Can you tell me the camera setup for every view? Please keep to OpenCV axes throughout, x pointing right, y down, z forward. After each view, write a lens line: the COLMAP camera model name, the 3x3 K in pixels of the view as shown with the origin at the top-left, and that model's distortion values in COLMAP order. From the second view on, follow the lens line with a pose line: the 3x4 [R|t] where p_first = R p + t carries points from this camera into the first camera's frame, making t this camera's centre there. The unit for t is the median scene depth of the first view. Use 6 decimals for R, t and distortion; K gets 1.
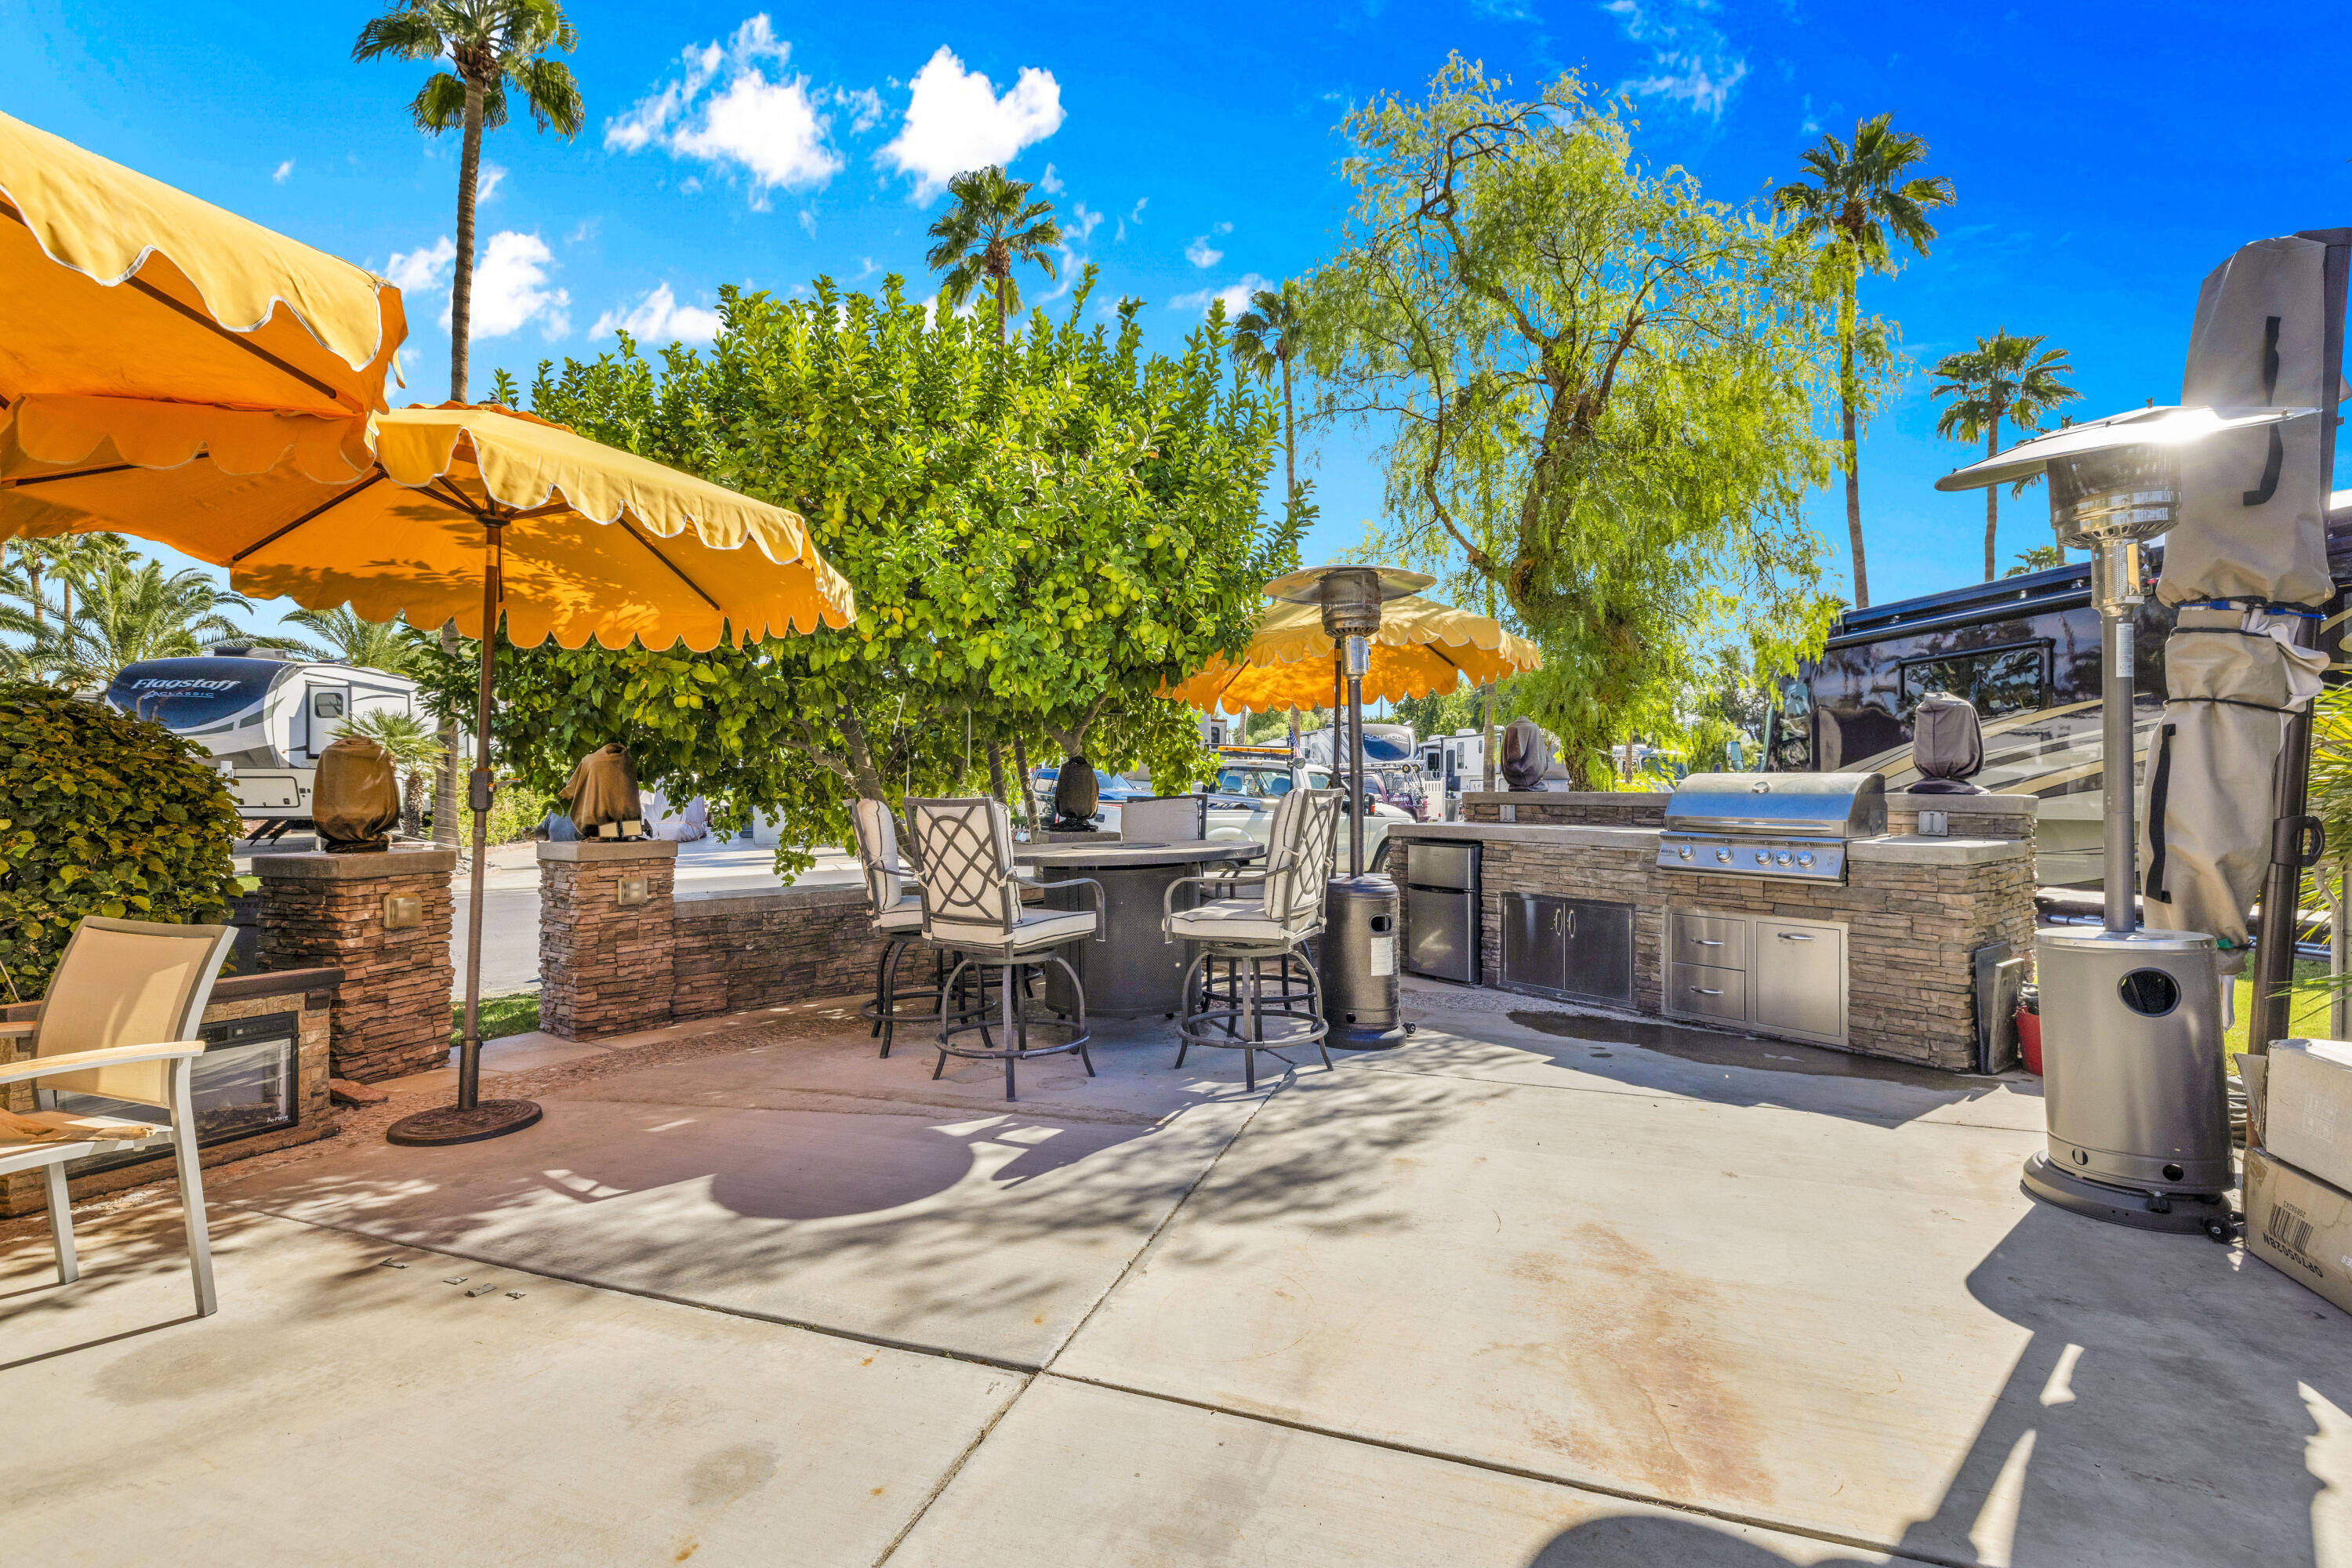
lens RADIAL K [[1020.3, 0, 1169.7], [0, 1020.3, 820.1], [0, 0, 1]] dist [0.020332, -0.000064]
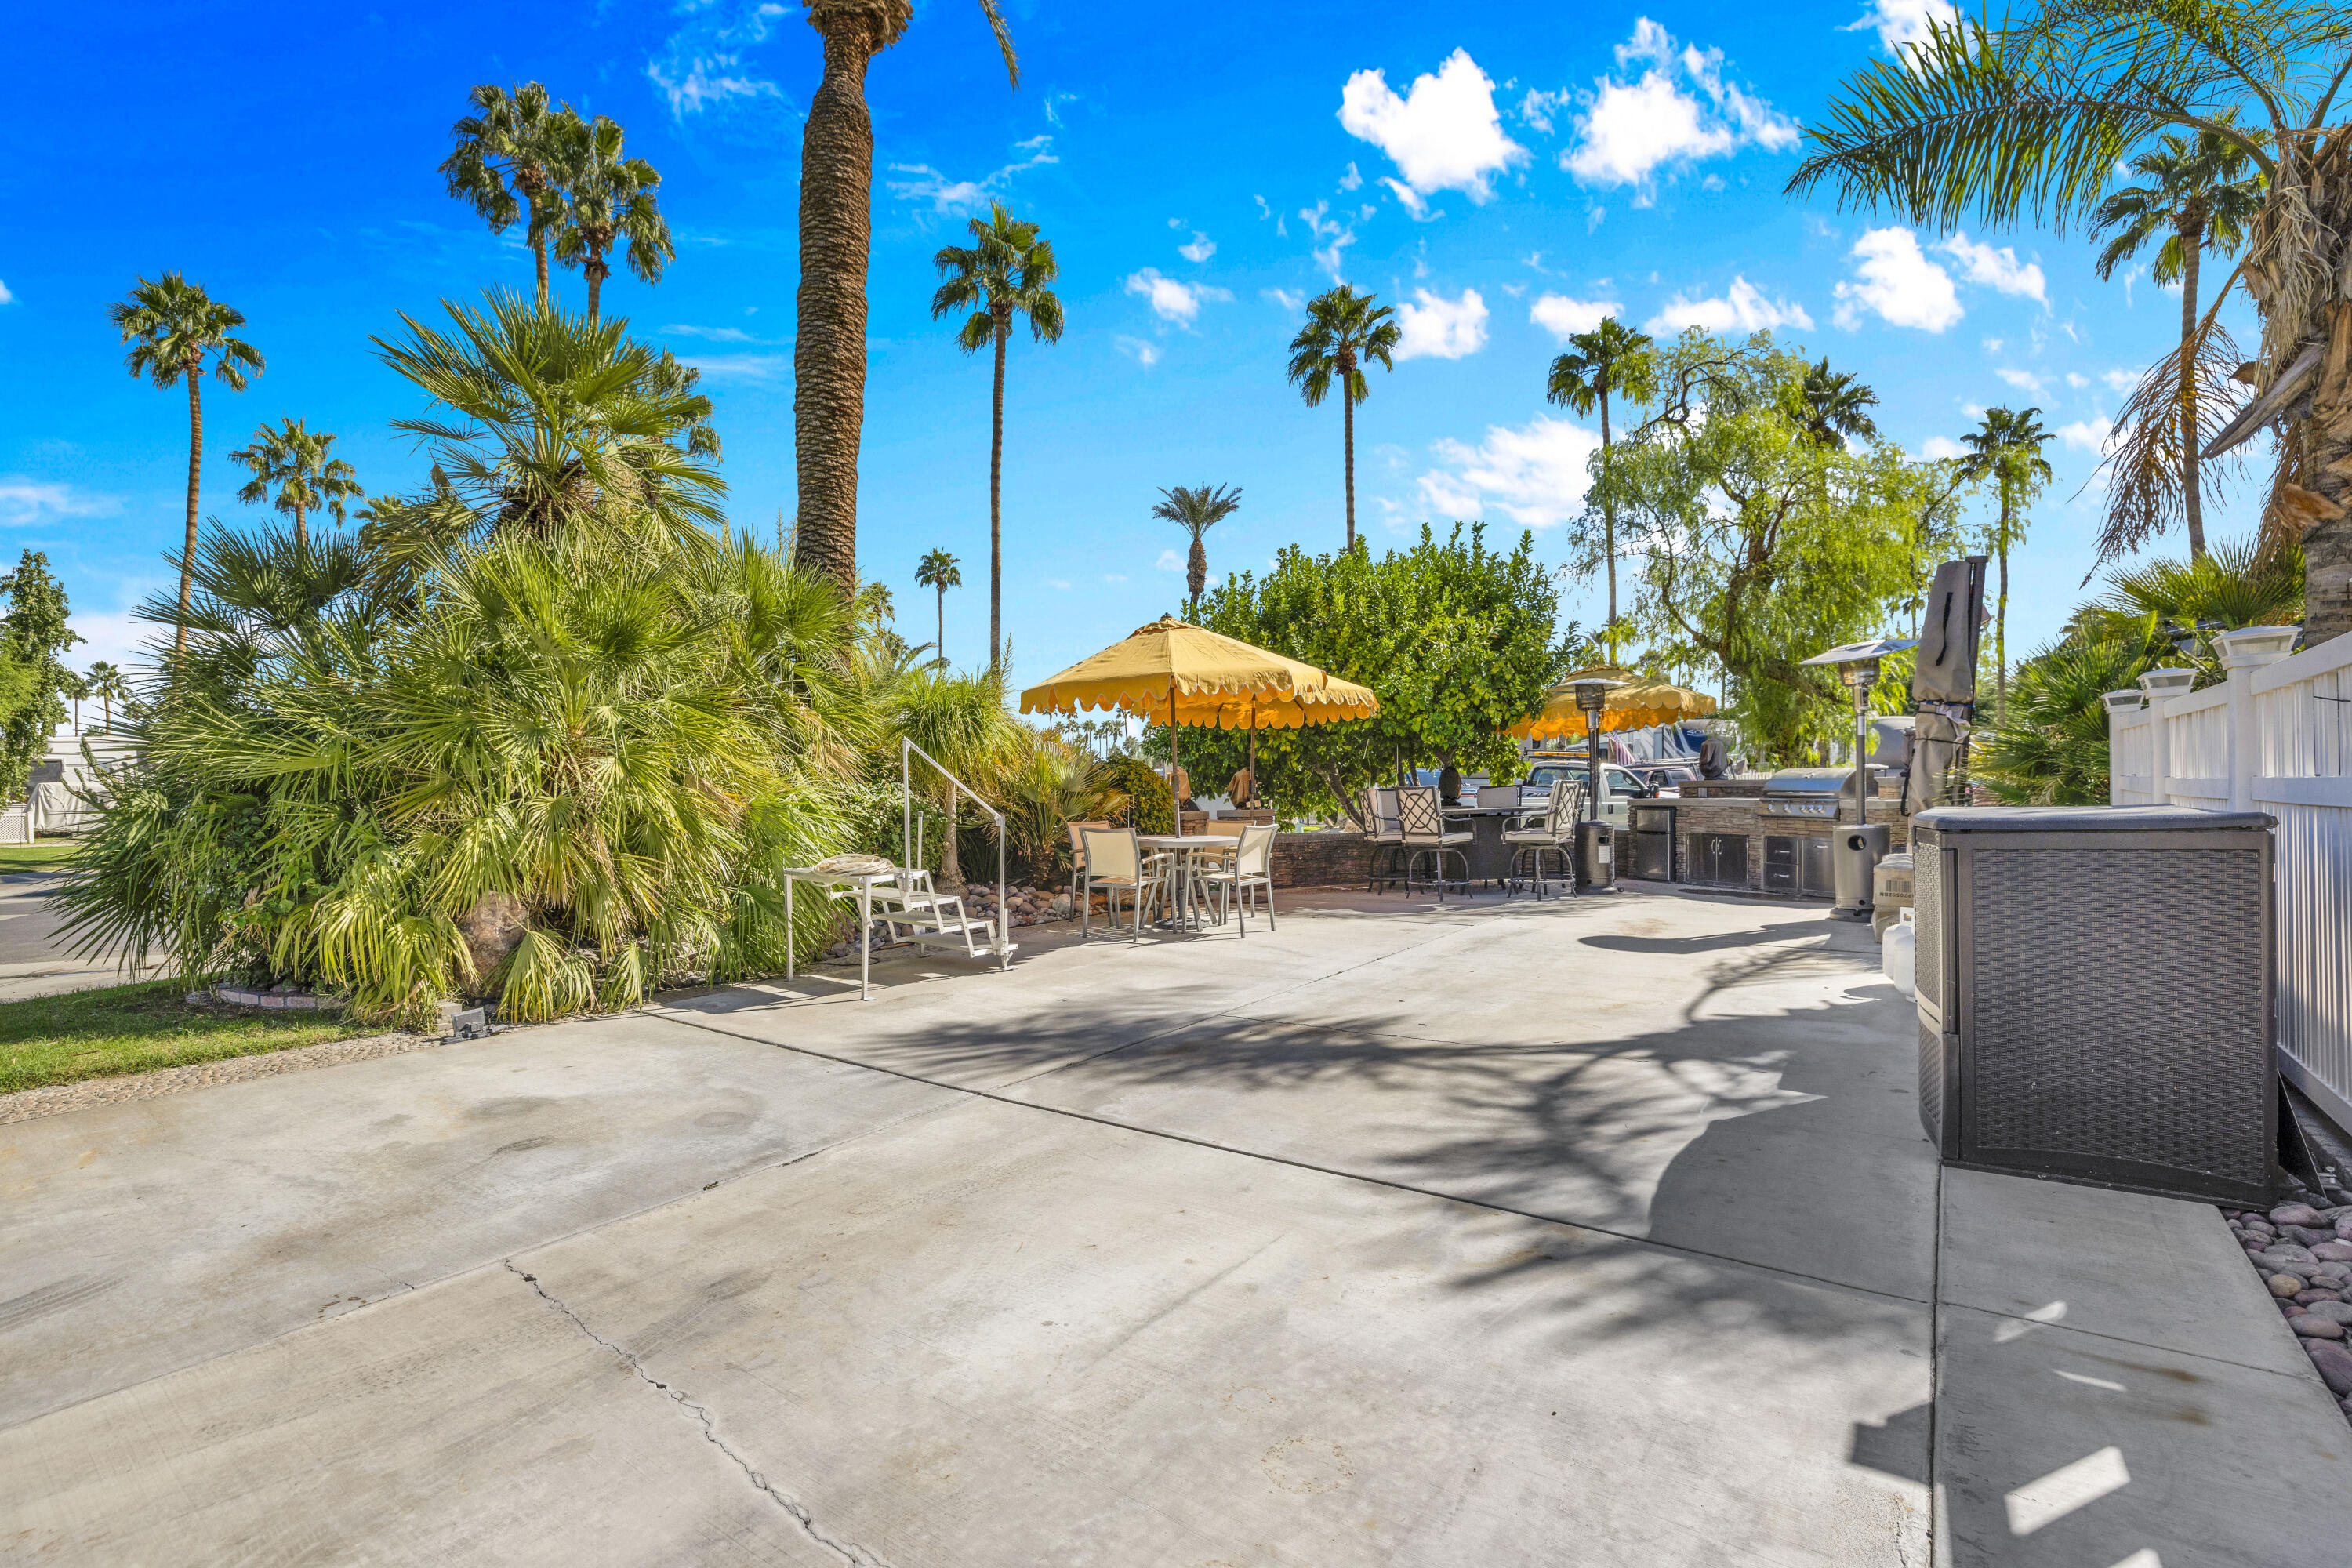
lens RADIAL K [[1020.3, 0, 1169.7], [0, 1020.3, 820.1], [0, 0, 1]] dist [0.020332, -0.000064]
pose [[0.953796, -0.008500, -0.300335, -0.023391], [0.008151, 0.999964, -0.002417, 0.049366], [0.300344, -0.000143, 0.953831, -1.268966]]
